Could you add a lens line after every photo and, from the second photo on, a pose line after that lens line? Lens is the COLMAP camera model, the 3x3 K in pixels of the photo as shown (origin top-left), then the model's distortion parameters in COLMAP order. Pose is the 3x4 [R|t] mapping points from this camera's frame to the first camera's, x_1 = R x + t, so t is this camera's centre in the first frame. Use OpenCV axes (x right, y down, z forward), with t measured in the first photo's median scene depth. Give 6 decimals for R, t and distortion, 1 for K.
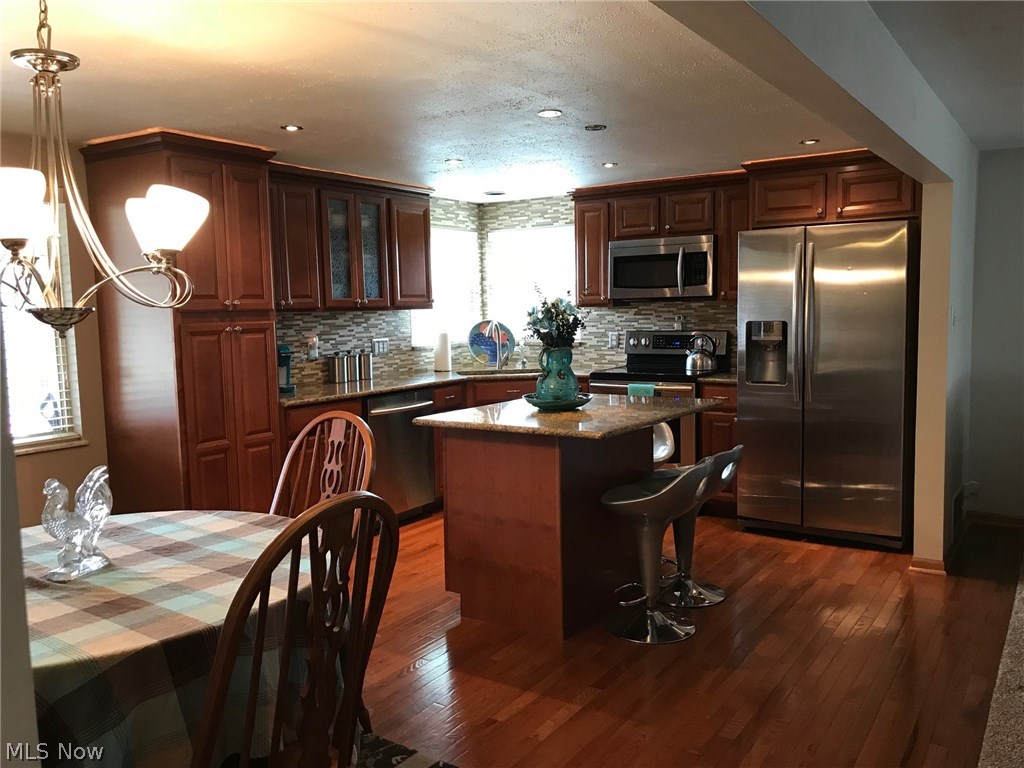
lens RADIAL K [[840.6, 0, 512.0], [0, 840.6, 384.0], [0, 0, 1]] dist [0.026490, -0.004594]
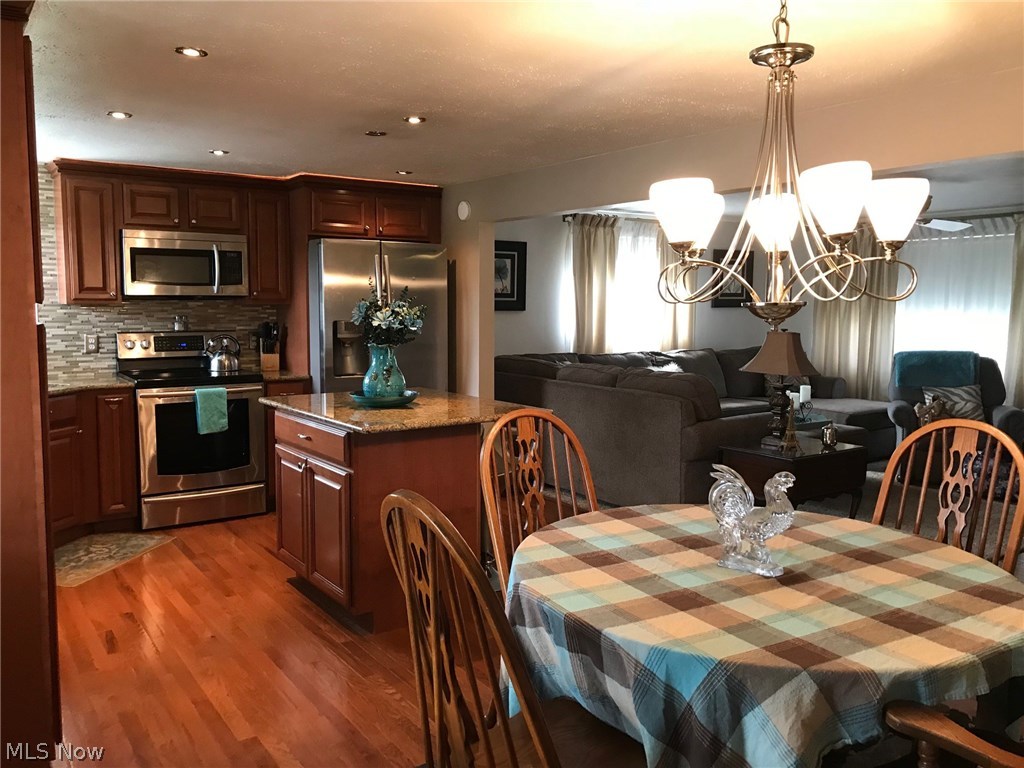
lens RADIAL K [[839.0, 0, 498.2], [0, 839.0, 384.1], [0, 0, 1]] dist [0.038737, -0.040649]
pose [[0.380973, -0.069793, 0.921948, -0.586010], [0.073456, 0.996280, 0.045067, -0.022828], [-0.921664, 0.050553, 0.384682, 0.341226]]
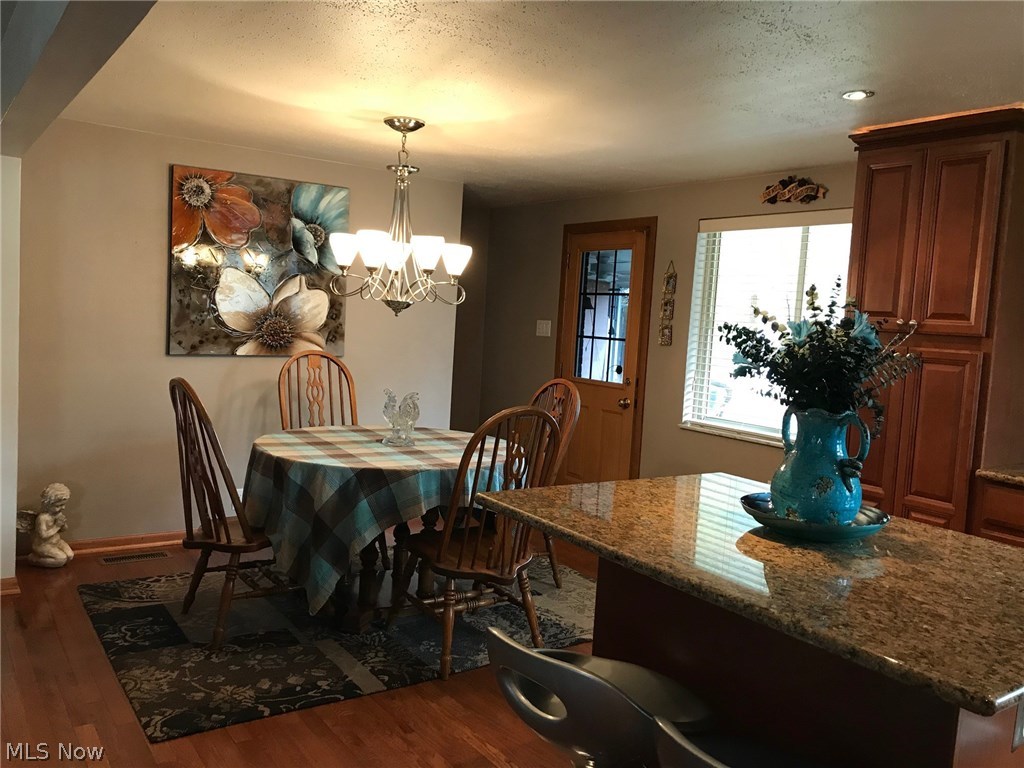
lens RADIAL K [[839.0, 0, 498.2], [0, 839.0, 384.1], [0, 0, 1]] dist [0.038737, -0.040649]
pose [[-0.387404, 0.076207, -0.918755, 0.410454], [-0.134903, 0.981164, 0.138267, -0.071761], [0.911987, 0.177508, -0.369826, 0.705745]]
